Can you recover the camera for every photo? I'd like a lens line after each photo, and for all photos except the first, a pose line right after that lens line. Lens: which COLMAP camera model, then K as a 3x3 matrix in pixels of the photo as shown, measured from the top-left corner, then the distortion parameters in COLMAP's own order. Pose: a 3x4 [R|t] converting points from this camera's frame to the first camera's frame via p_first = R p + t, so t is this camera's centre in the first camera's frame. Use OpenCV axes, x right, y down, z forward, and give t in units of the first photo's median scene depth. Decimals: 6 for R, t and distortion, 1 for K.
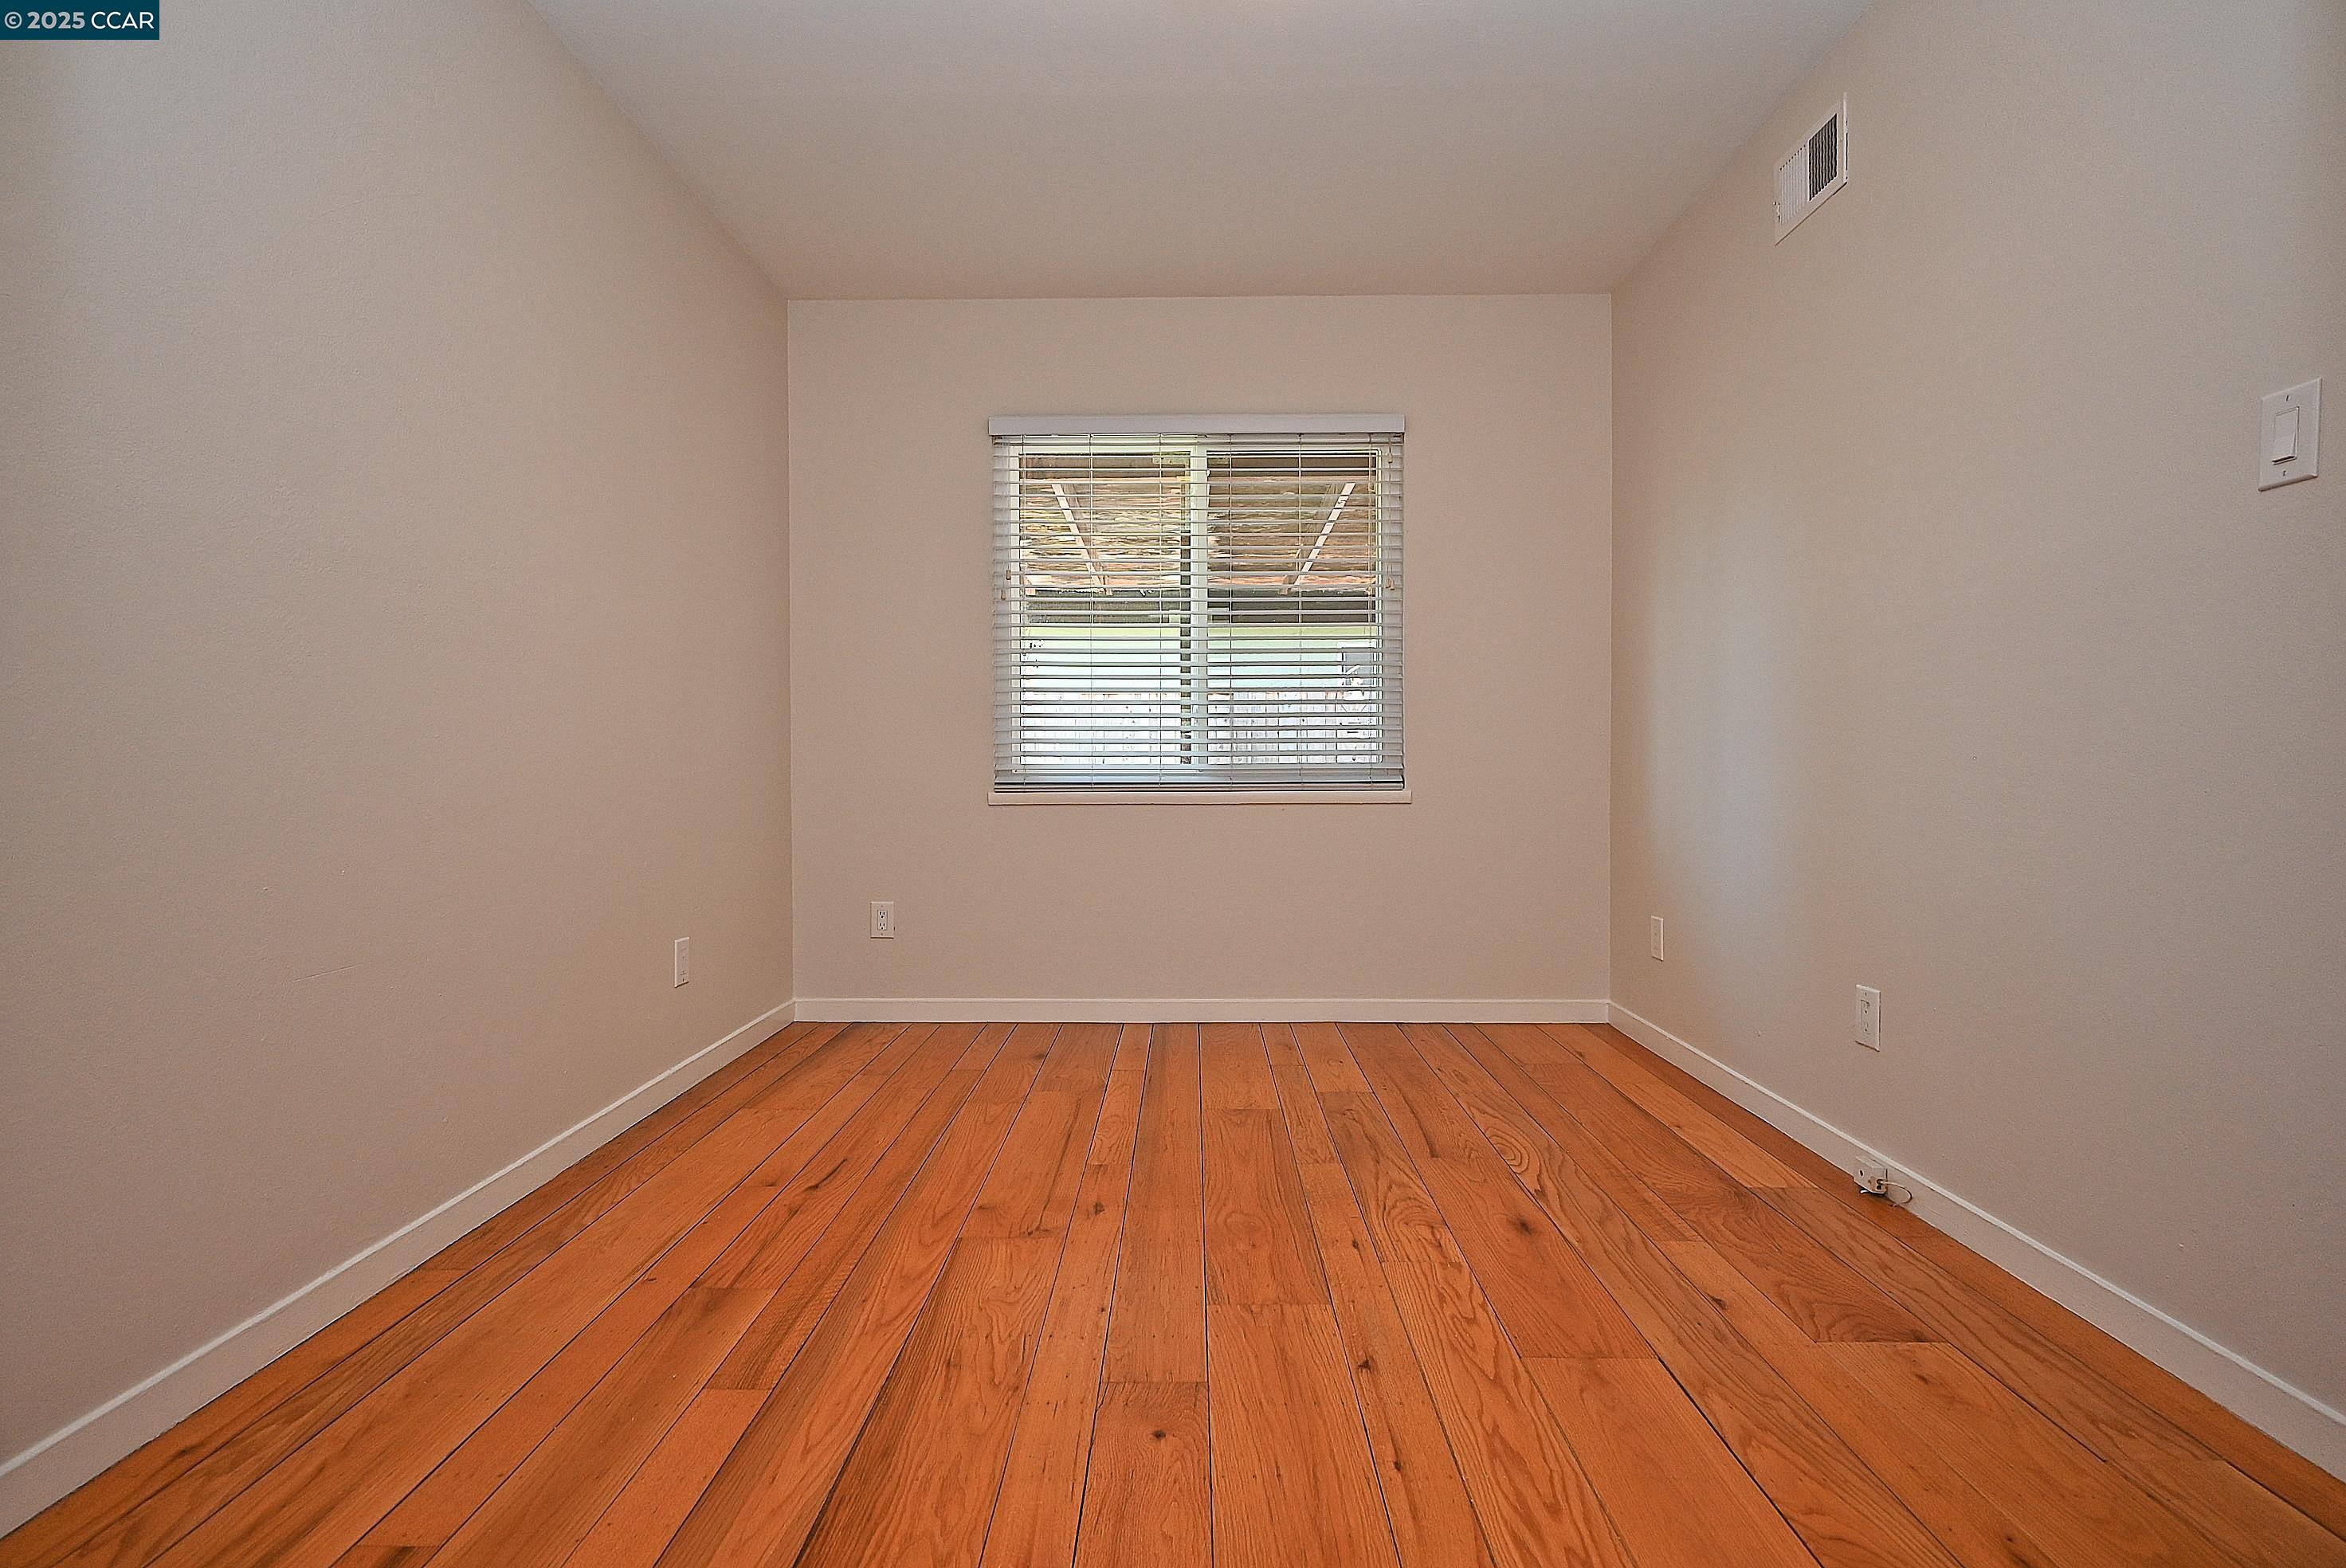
lens RADIAL K [[1162.6, 0, 1171.6], [0, 1162.6, 781.4], [0, 0, 1]] dist [-0.003771, 0.000815]
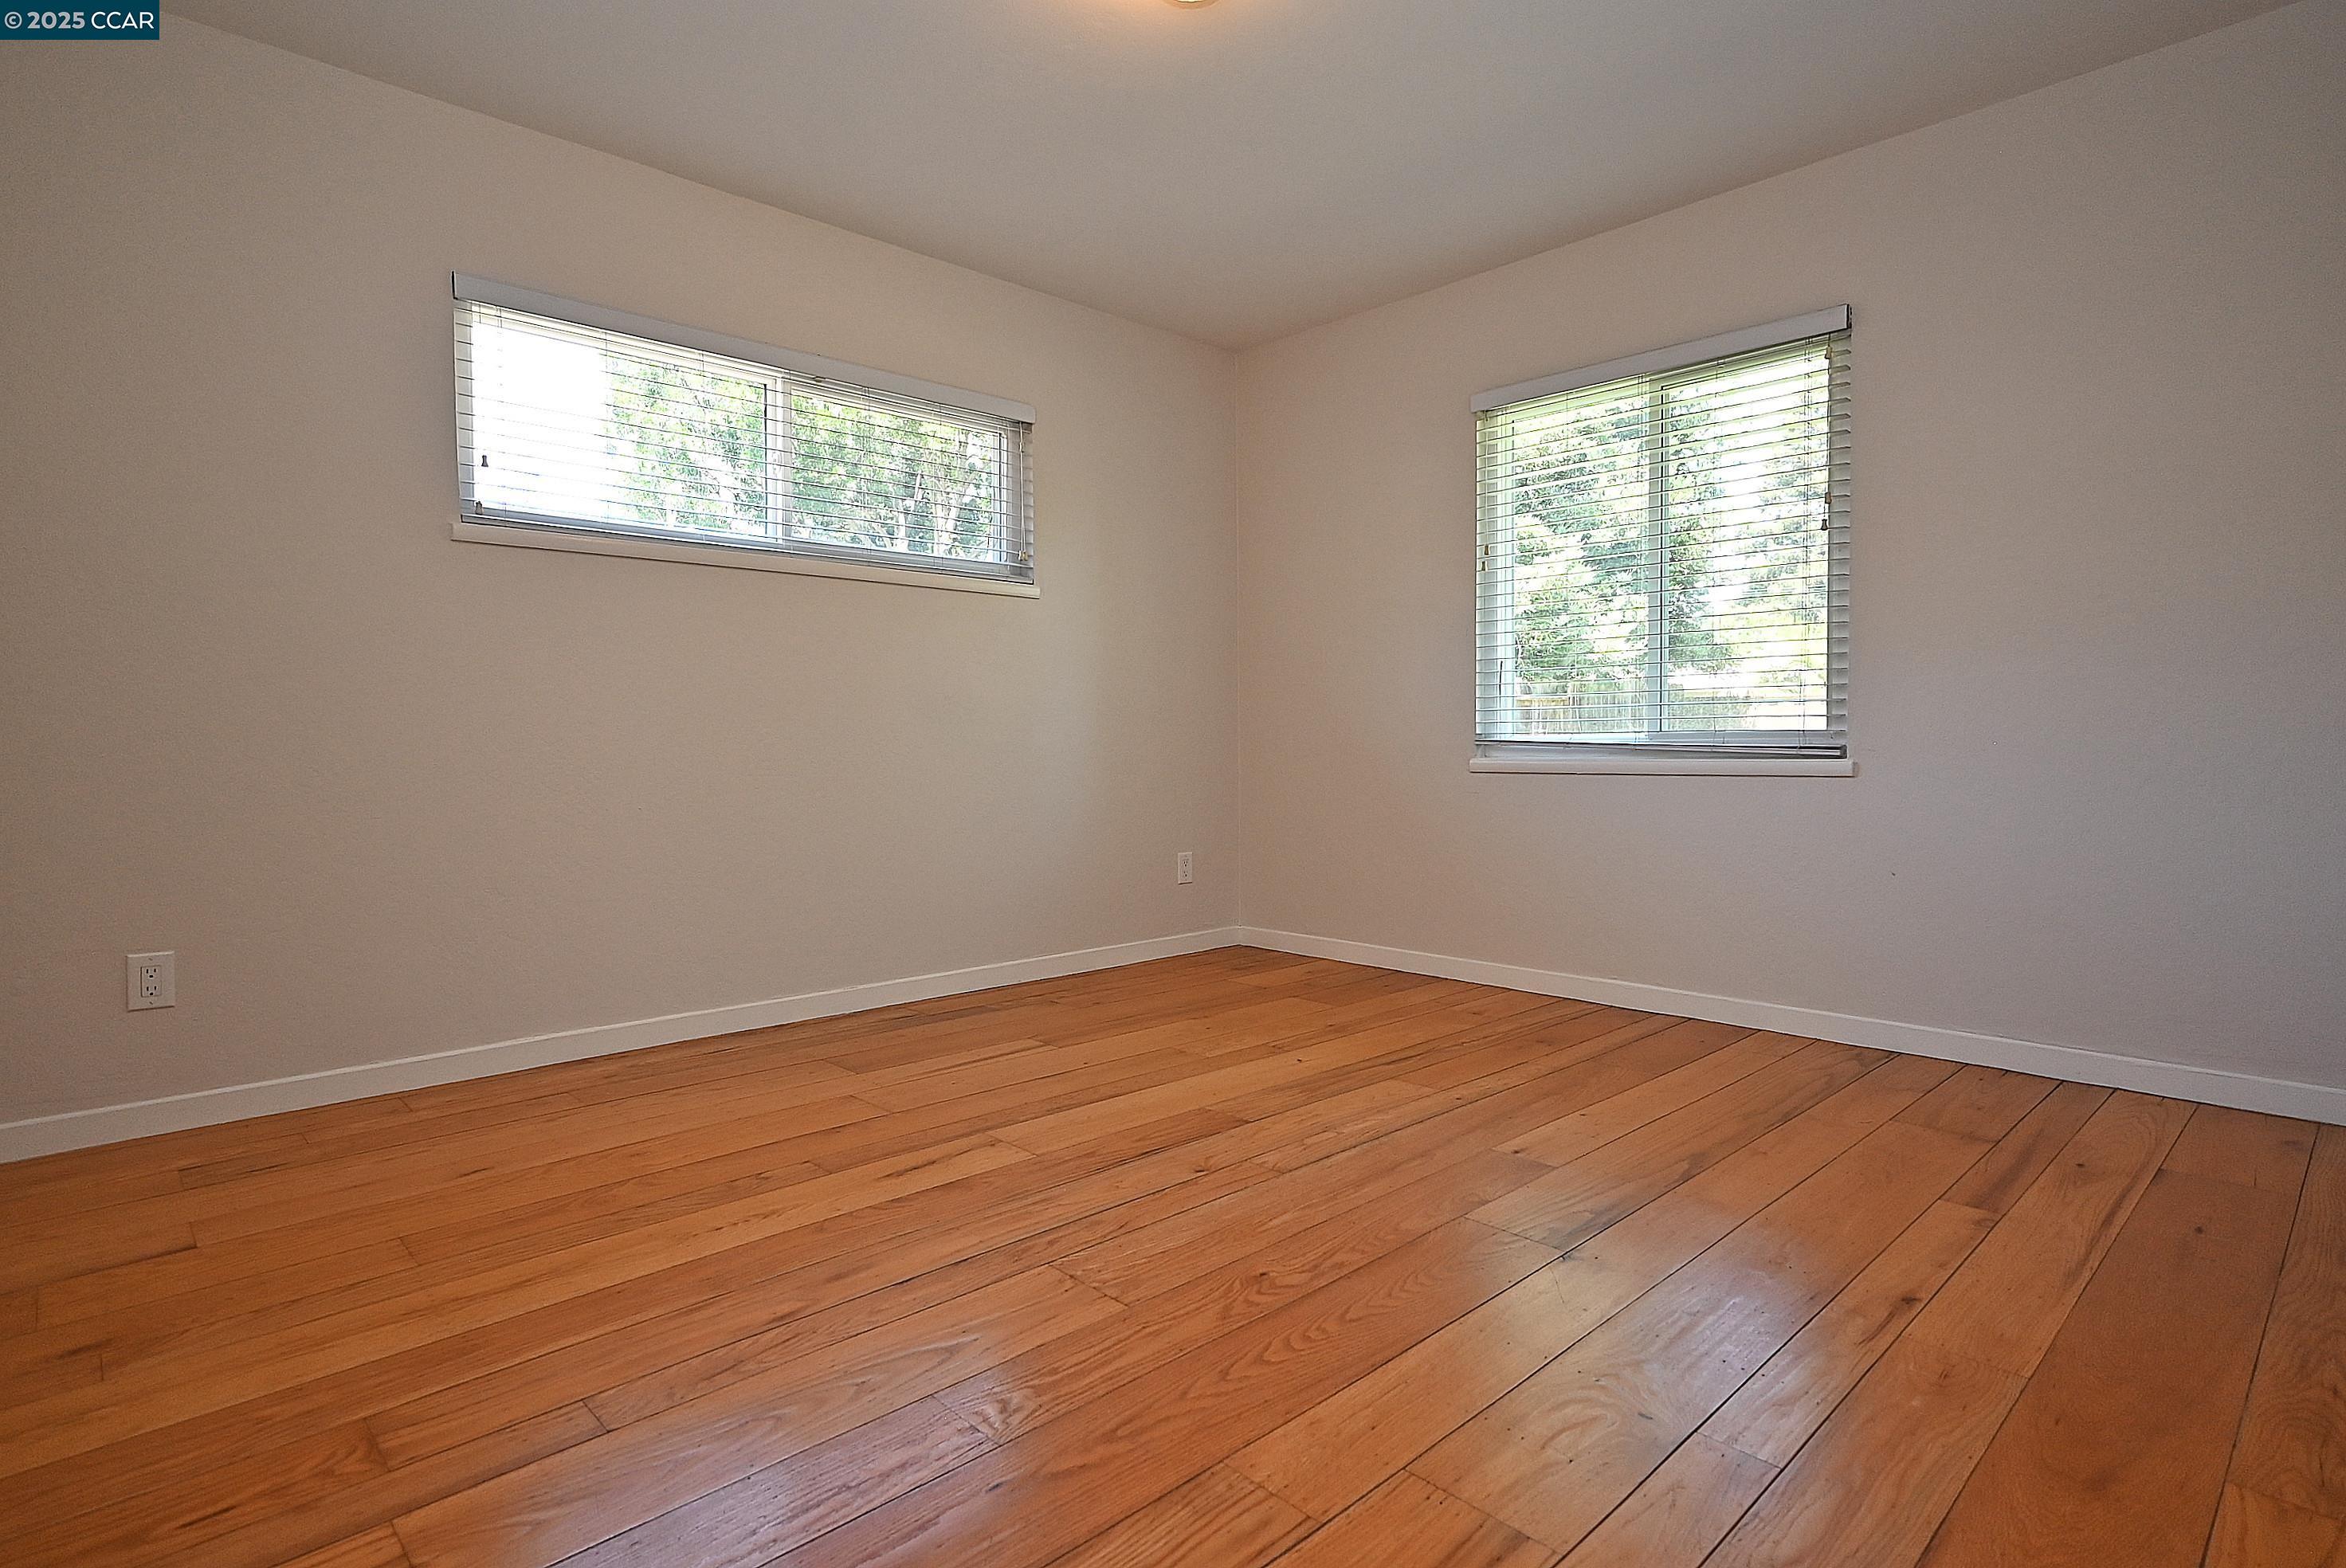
lens RADIAL K [[1162.6, 0, 1171.6], [0, 1162.6, 781.4], [0, 0, 1]] dist [-0.003771, 0.000815]
pose [[0.690268, 0.031268, -0.722878, 0.465304], [-0.008136, 0.999338, 0.035457, -0.004525], [0.723508, -0.018594, 0.690065, 0.095654]]
